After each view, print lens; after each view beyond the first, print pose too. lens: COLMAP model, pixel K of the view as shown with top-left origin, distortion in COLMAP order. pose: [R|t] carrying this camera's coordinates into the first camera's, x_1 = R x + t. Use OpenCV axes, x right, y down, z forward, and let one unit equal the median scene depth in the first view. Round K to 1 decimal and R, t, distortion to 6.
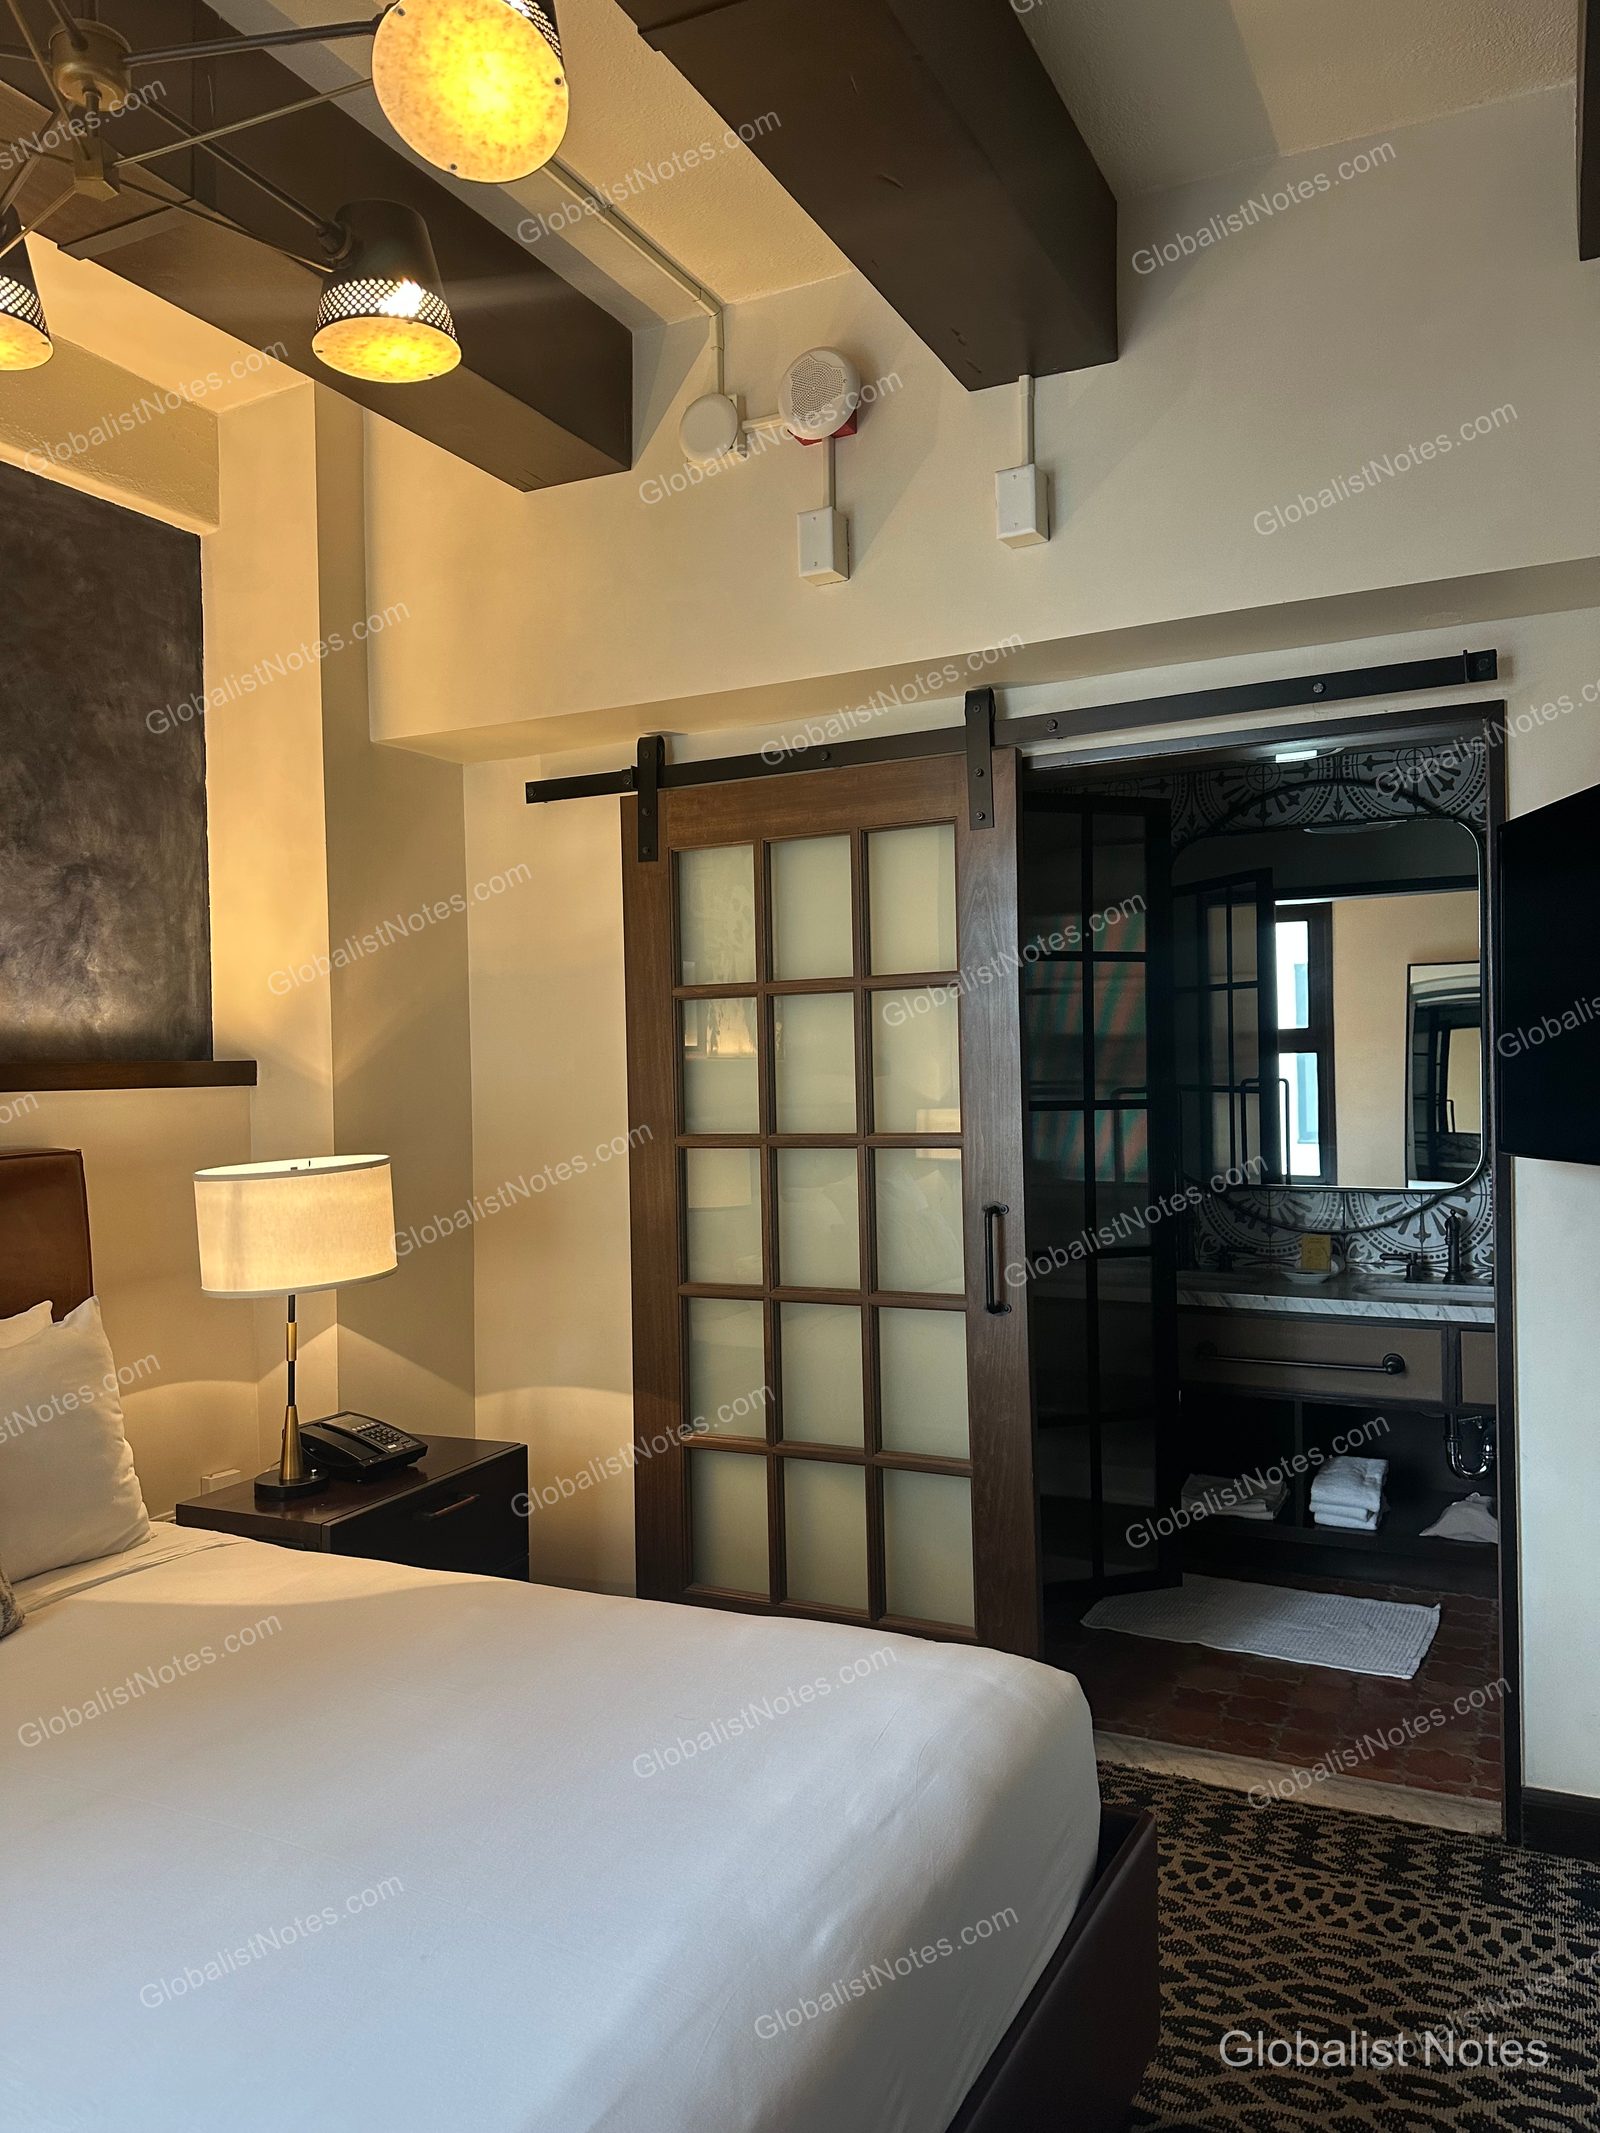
lens RADIAL K [[1469.2, 0, 804.6], [0, 1469.2, 1074.7], [0, 0, 1]] dist [0.123226, -0.212553]
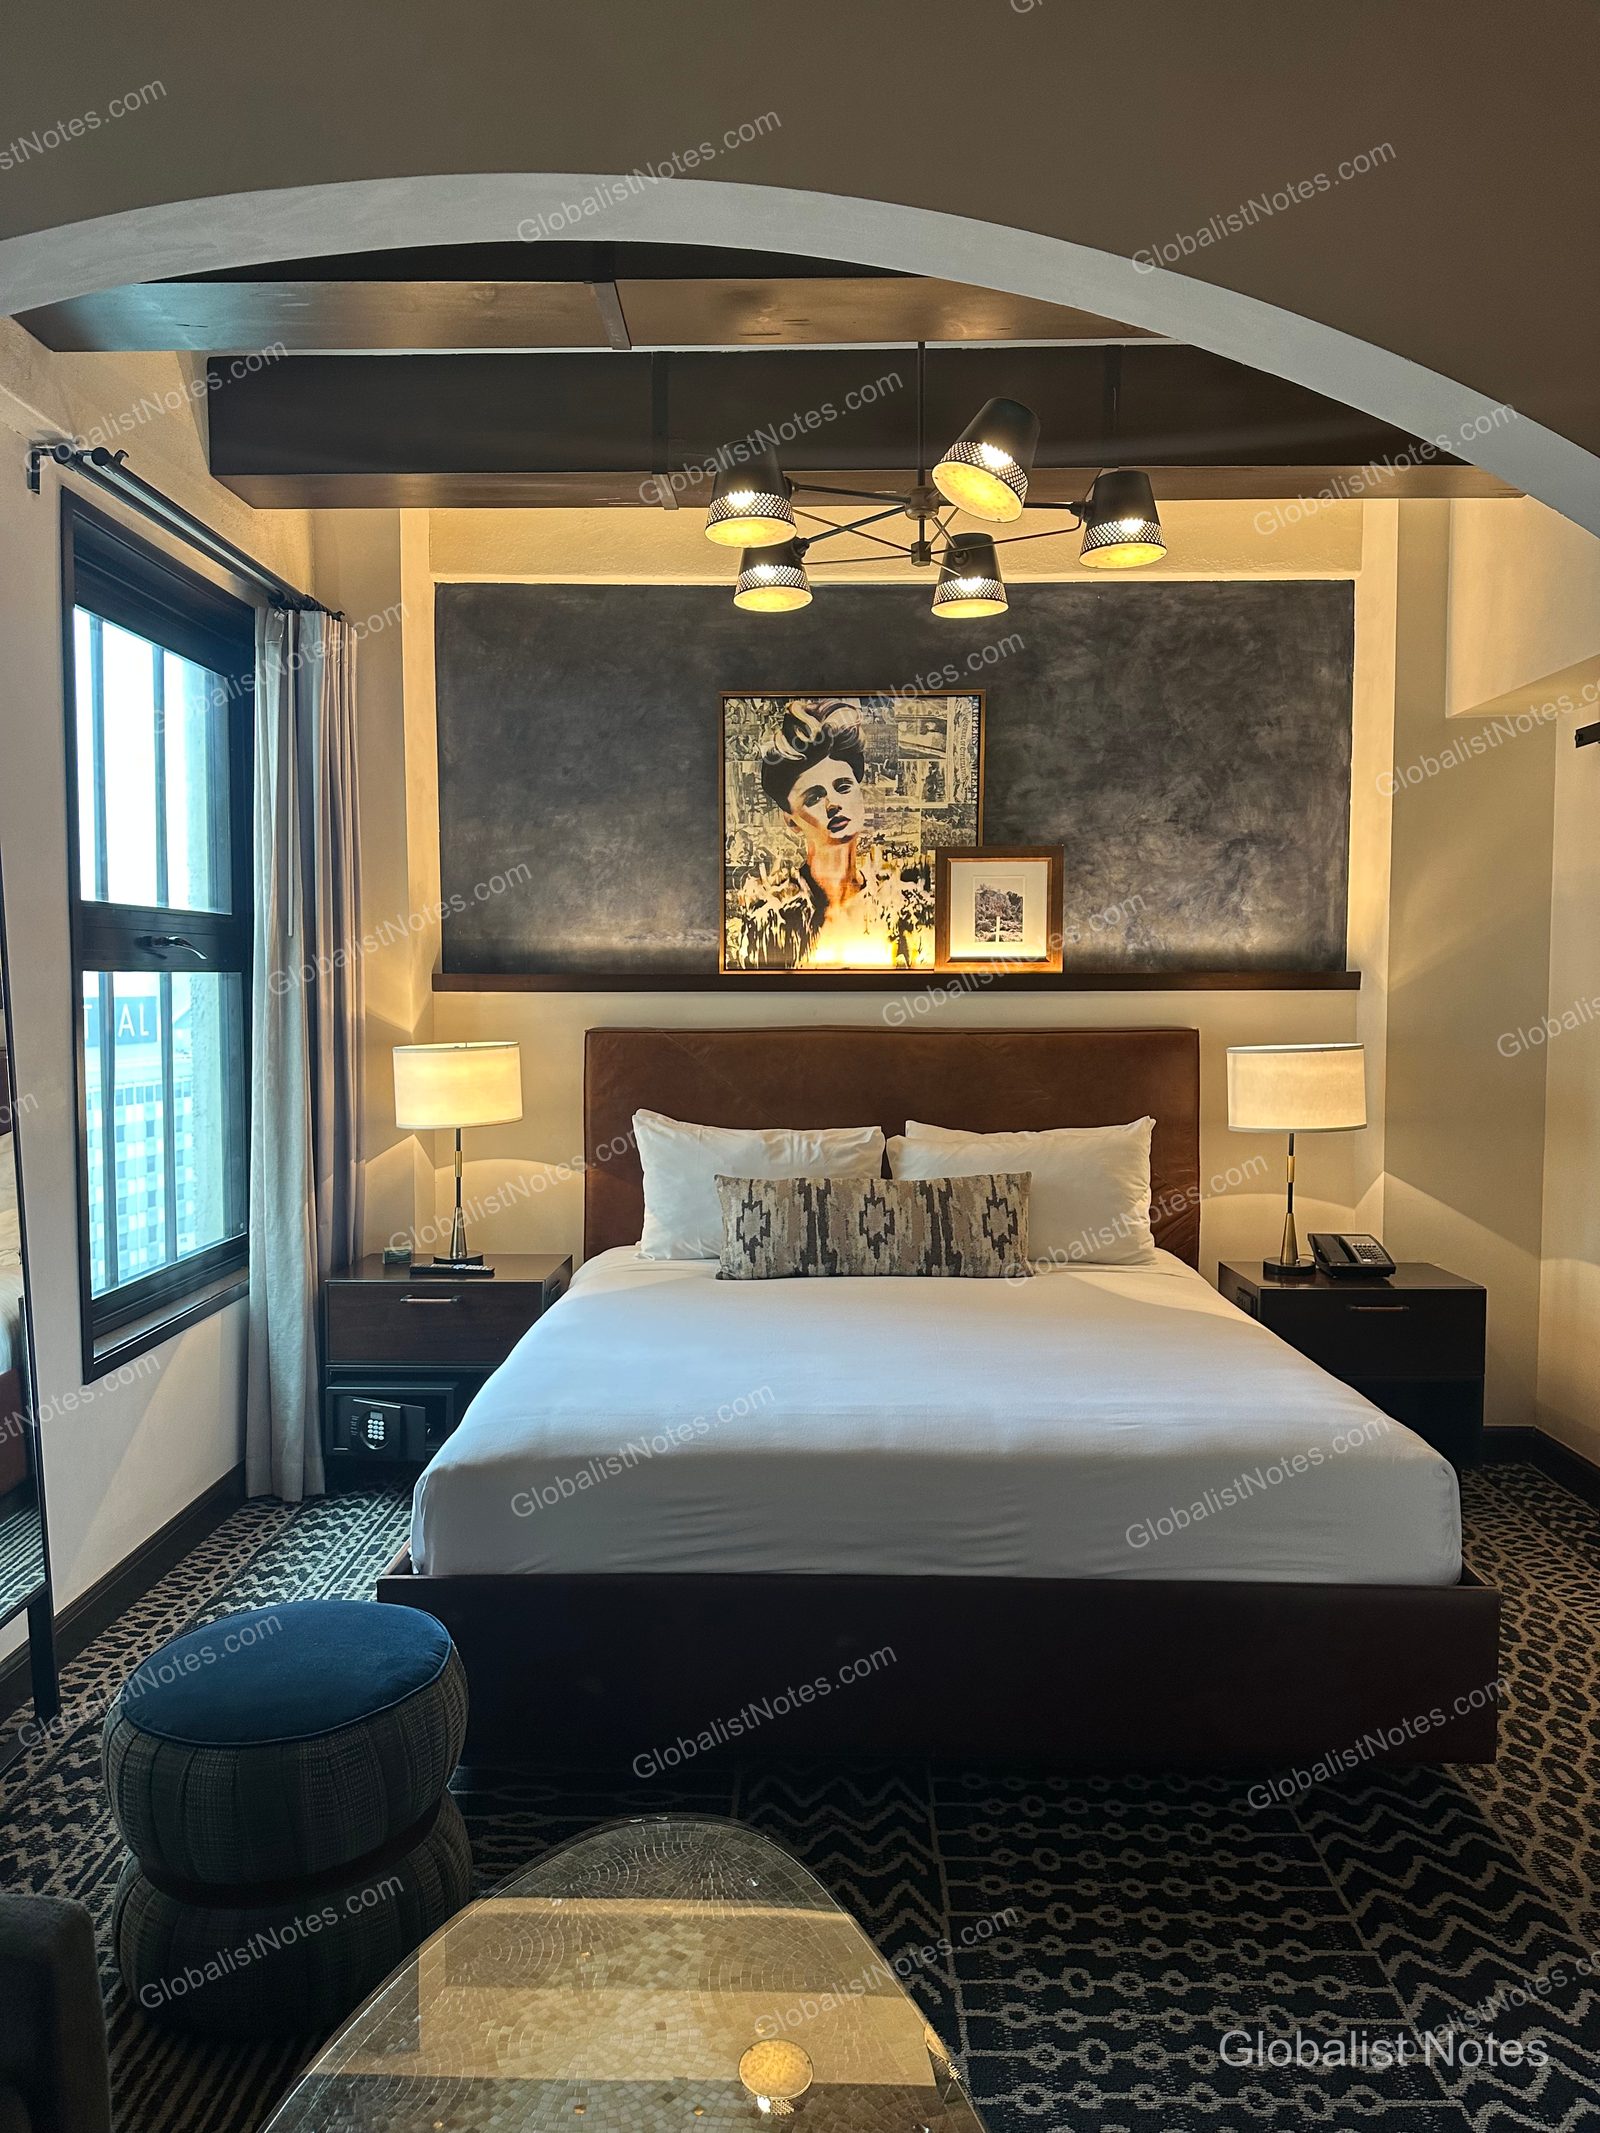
lens RADIAL K [[1469.2, 0, 804.6], [0, 1469.2, 1074.7], [0, 0, 1]] dist [0.123226, -0.212553]
pose [[0.439095, 0.075883, -0.895230, 0.629755], [-0.014664, 0.996899, 0.077309, -0.013378], [0.898321, -0.020818, 0.438846, -0.043205]]
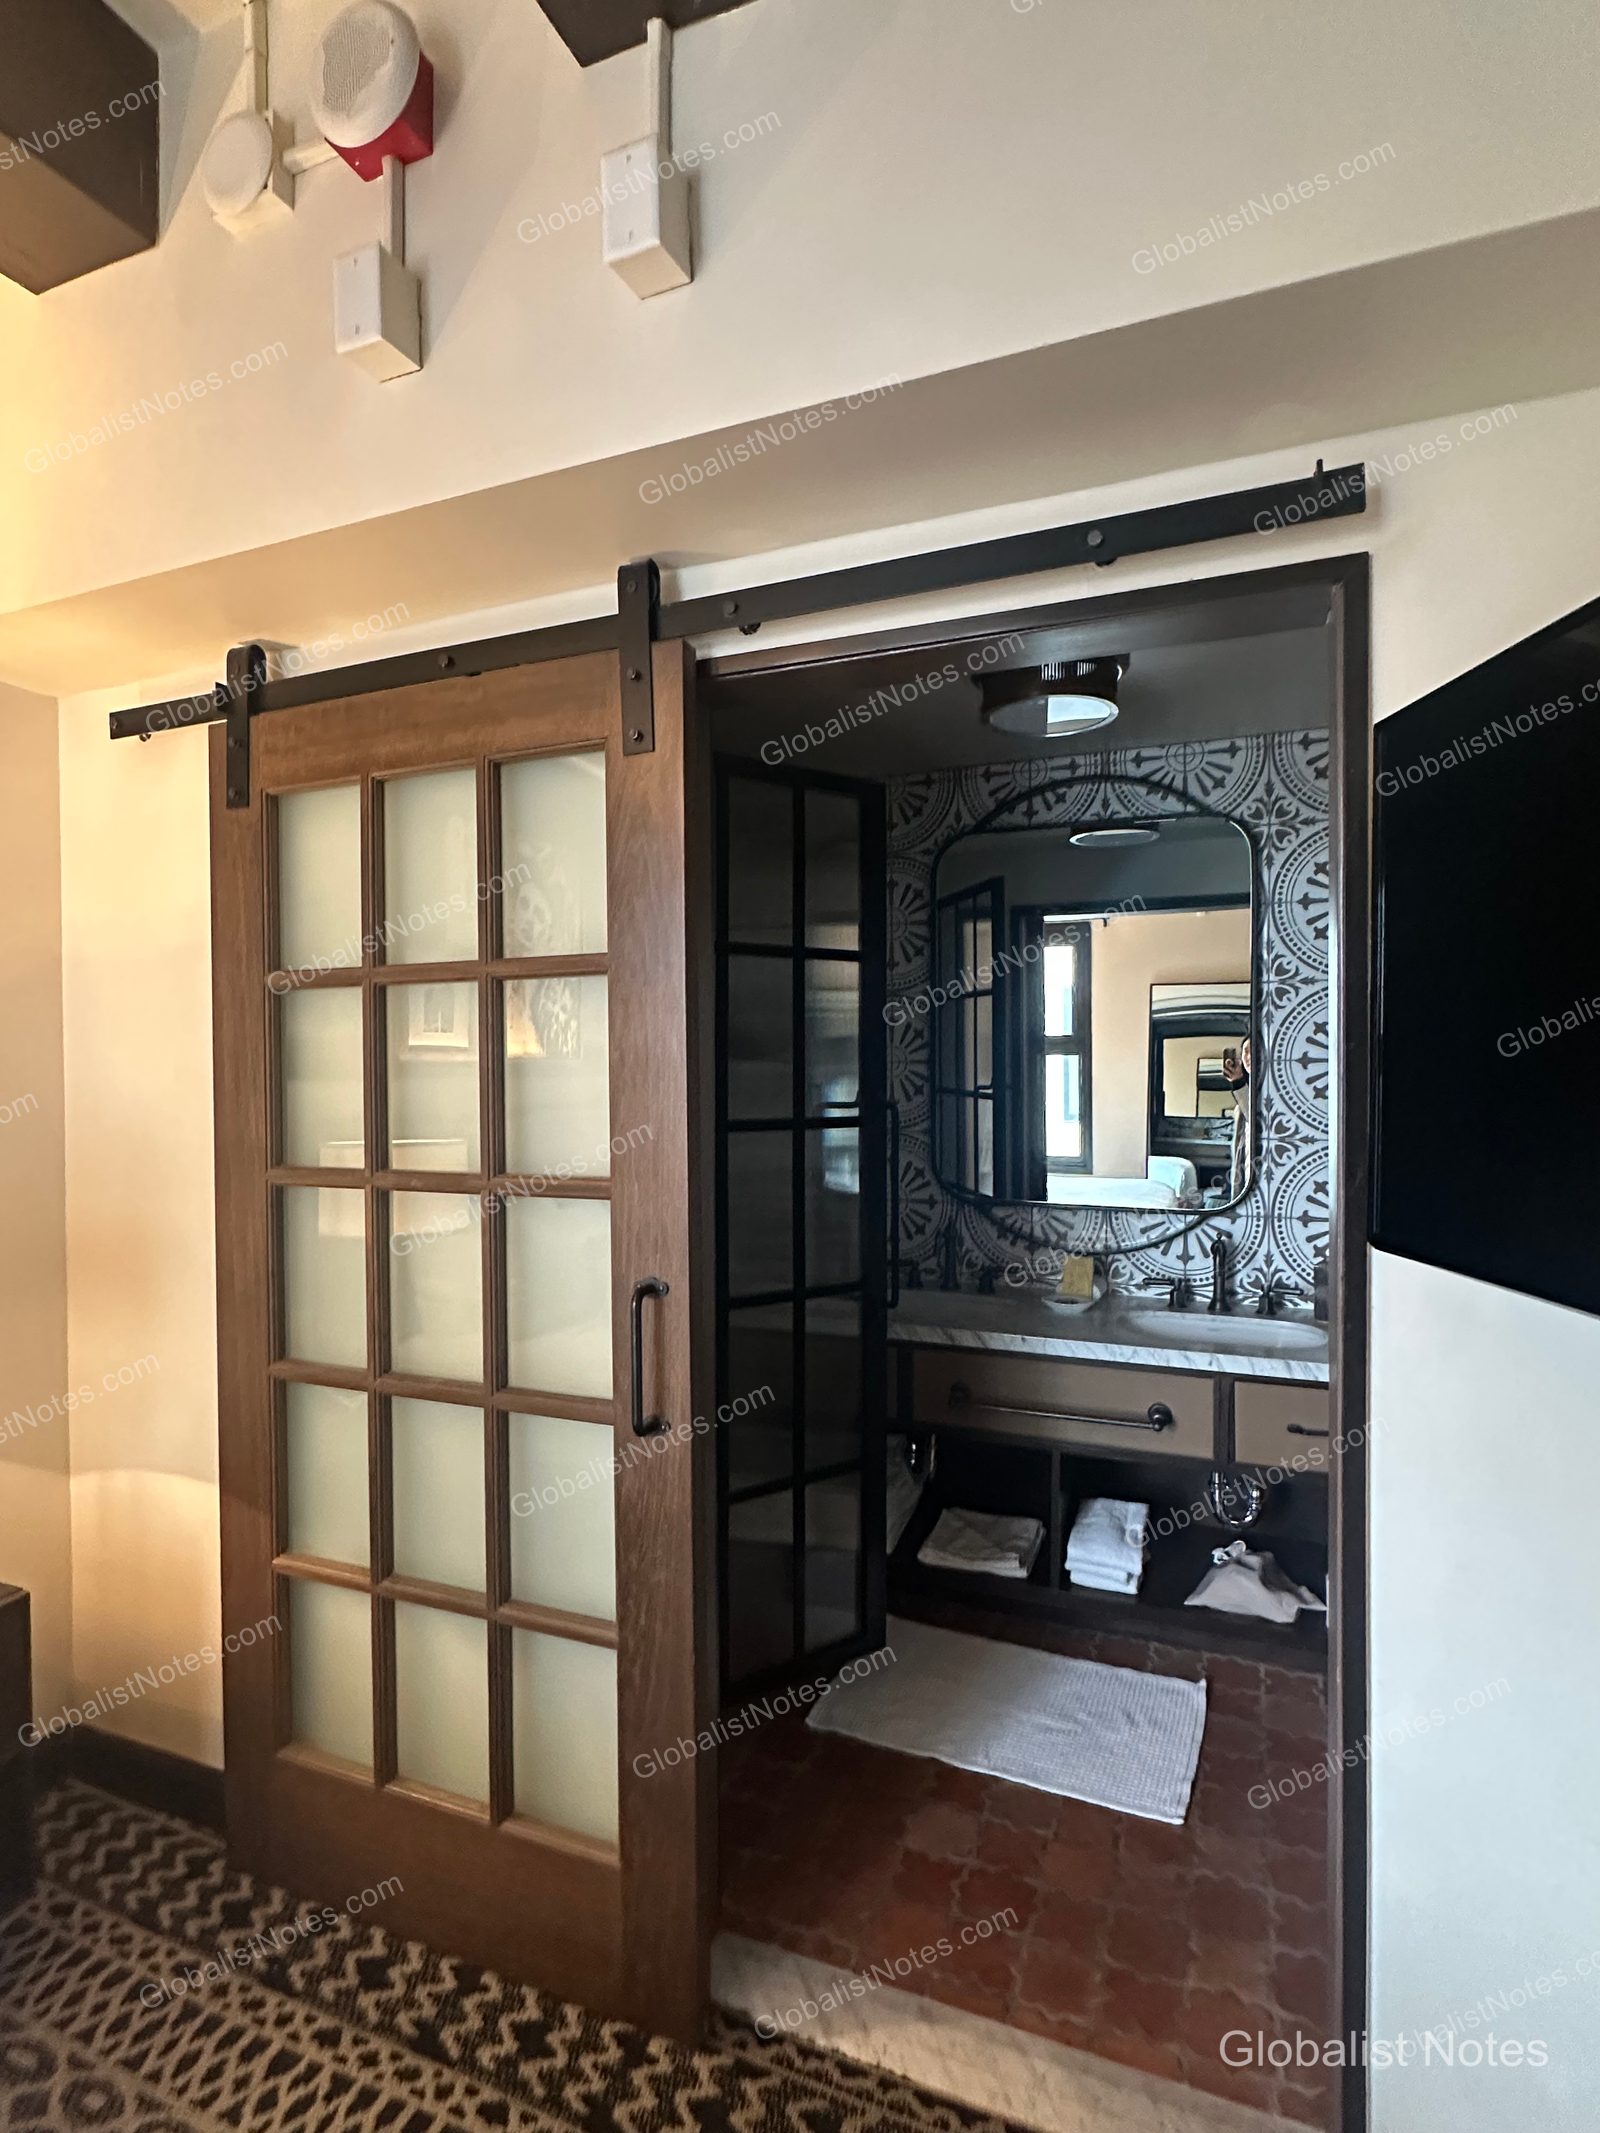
lens RADIAL K [[1073.2, 0, 800.0], [0, 1073.2, 1066.5], [0, 0, 1]] dist [-0.002859, -0.001196]
pose [[0.996704, 0.011892, 0.080251, 0.140914], [-0.012225, 0.999919, 0.003667, -0.016768], [-0.080201, -0.004636, 0.996768, 0.423788]]
